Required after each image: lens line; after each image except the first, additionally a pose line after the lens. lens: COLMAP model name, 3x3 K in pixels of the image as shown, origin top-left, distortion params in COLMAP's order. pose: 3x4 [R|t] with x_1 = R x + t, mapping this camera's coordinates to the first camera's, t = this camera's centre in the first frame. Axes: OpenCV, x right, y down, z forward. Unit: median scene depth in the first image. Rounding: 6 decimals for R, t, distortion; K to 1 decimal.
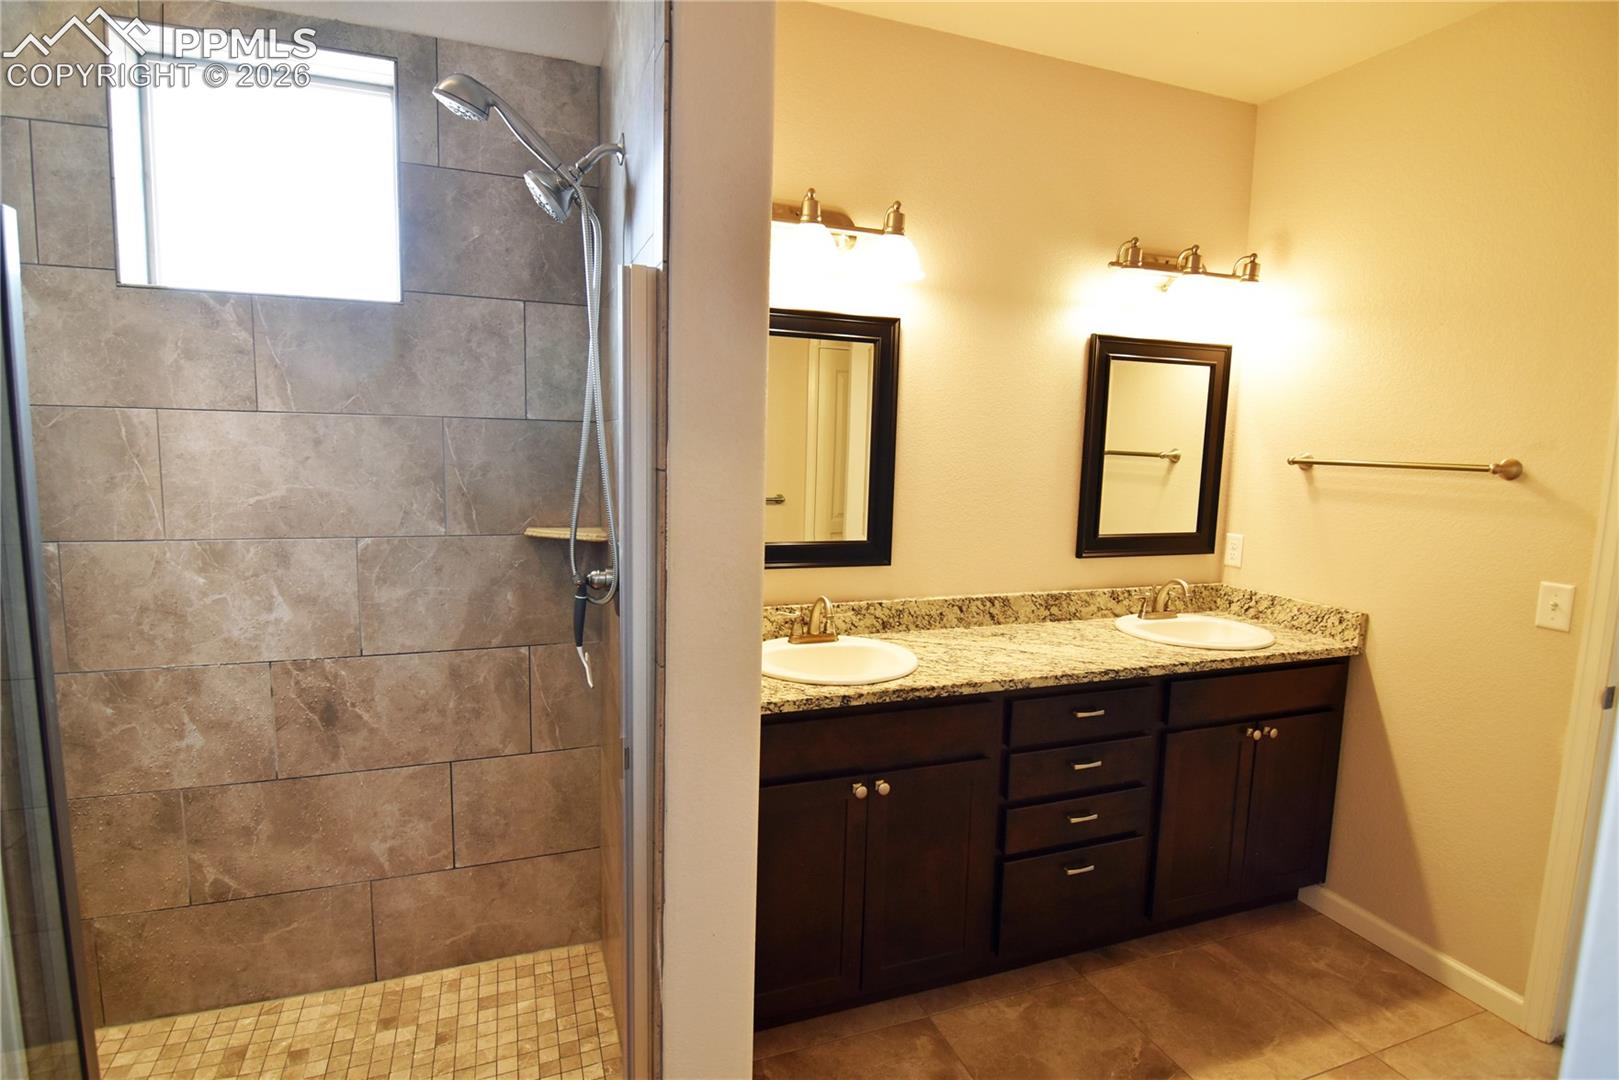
lens RADIAL K [[829.1, 0, 804.6], [0, 829.1, 538.0], [0, 0, 1]] dist [-0.009954, -0.003771]
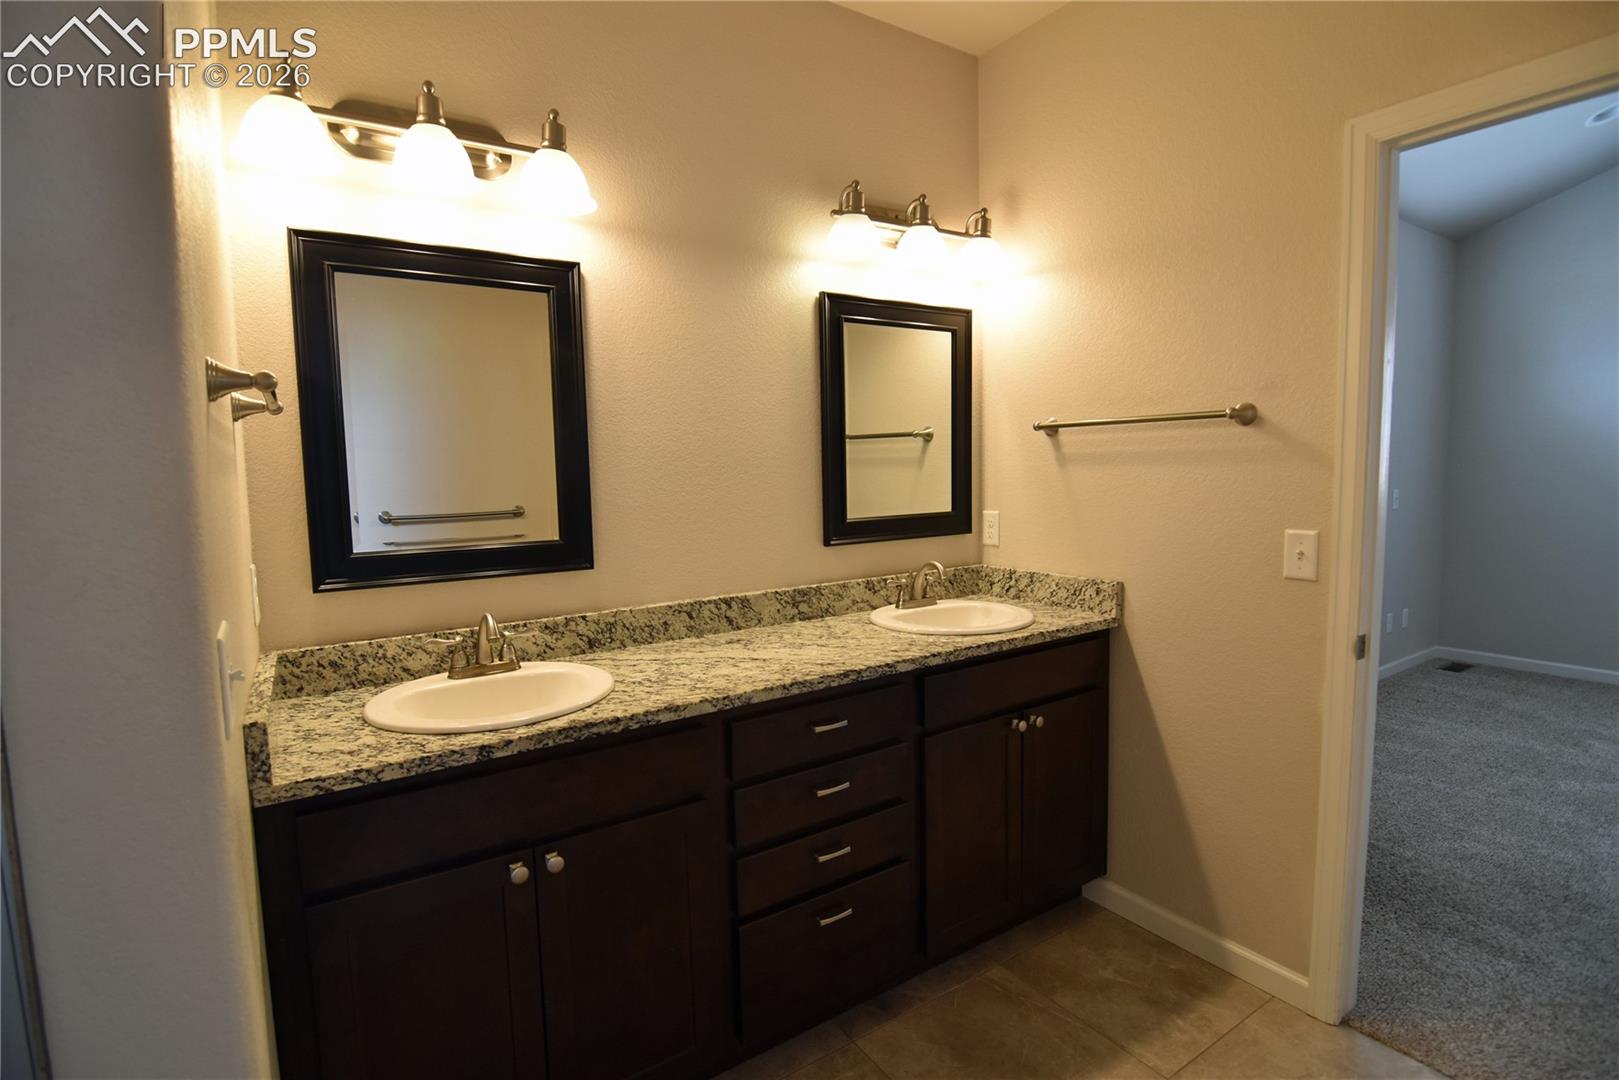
lens RADIAL K [[793.6, 0, 808.0], [0, 793.6, 539.5], [0, 0, 1]] dist [-0.003020, -0.001415]
pose [[0.973486, -0.067546, 0.218546, 0.149813], [0.073066, 0.997178, -0.017262, 0.035251], [-0.216763, 0.032773, 0.975674, 0.208687]]
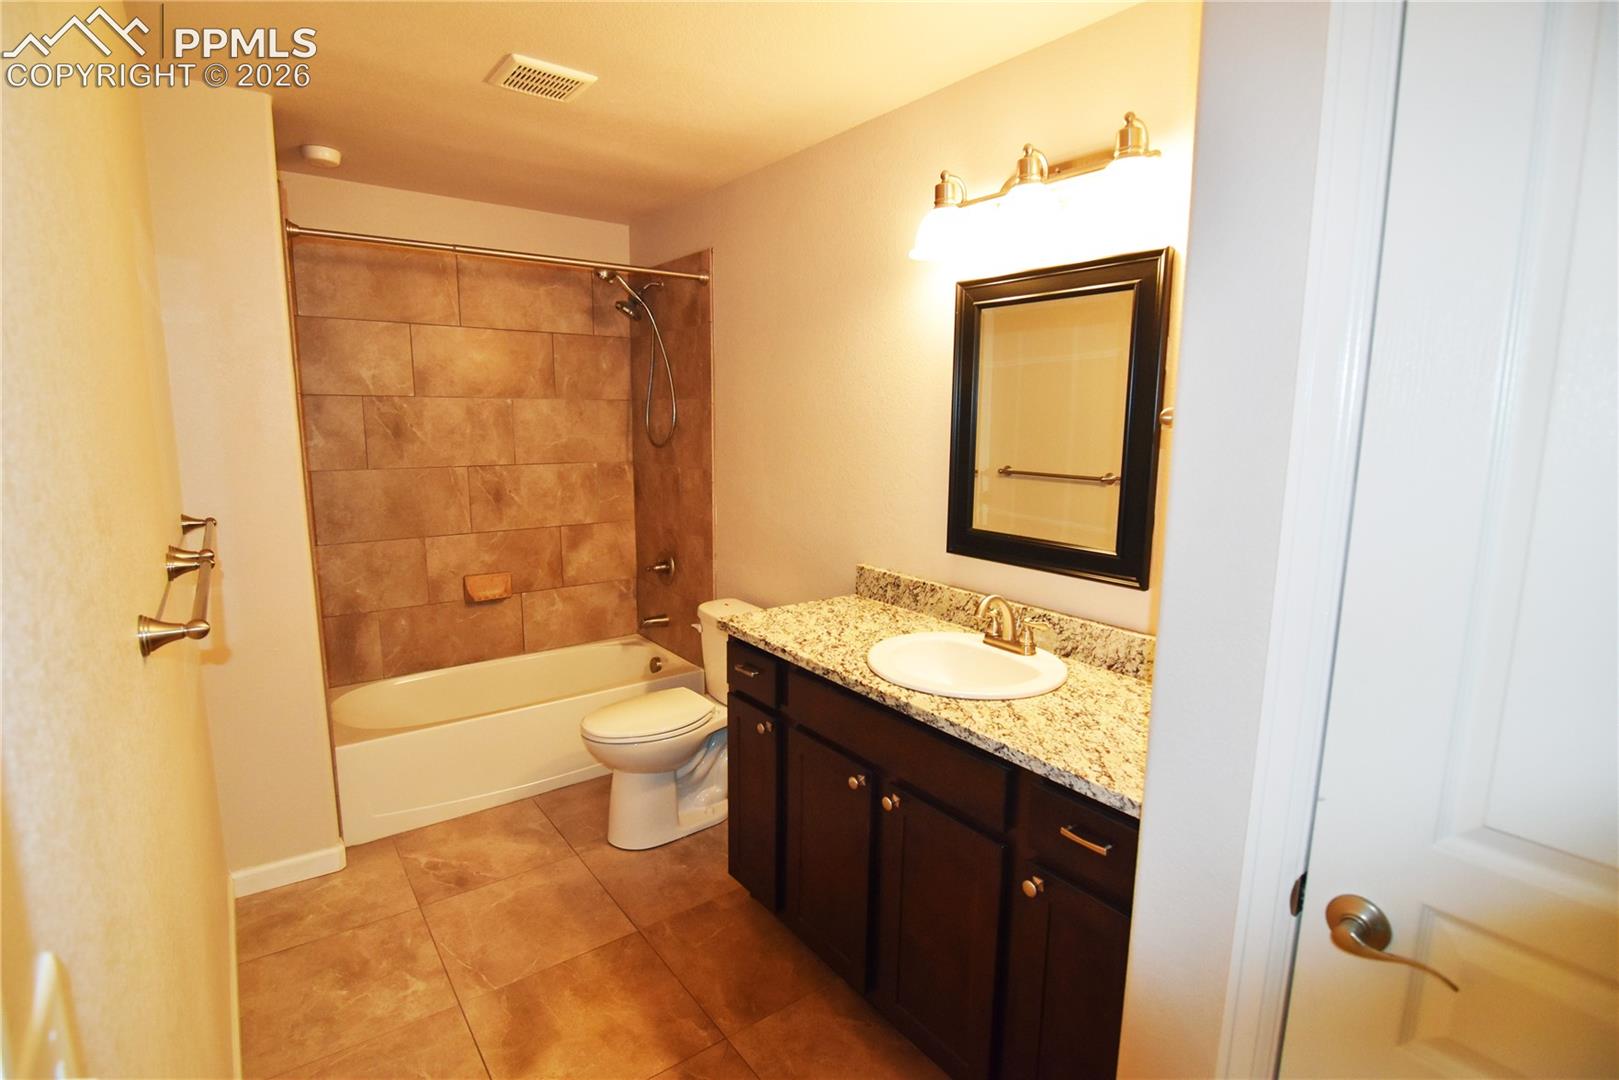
lens RADIAL K [[793.6, 0, 809.4], [0, 793.6, 542.0], [0, 0, 1]] dist [-0.003020, -0.001415]
pose [[0.271740, 0.119802, -0.954885, 1.257807], [-0.153189, 0.984955, 0.079980, -0.033093], [0.950100, 0.124545, 0.286004, 0.746804]]
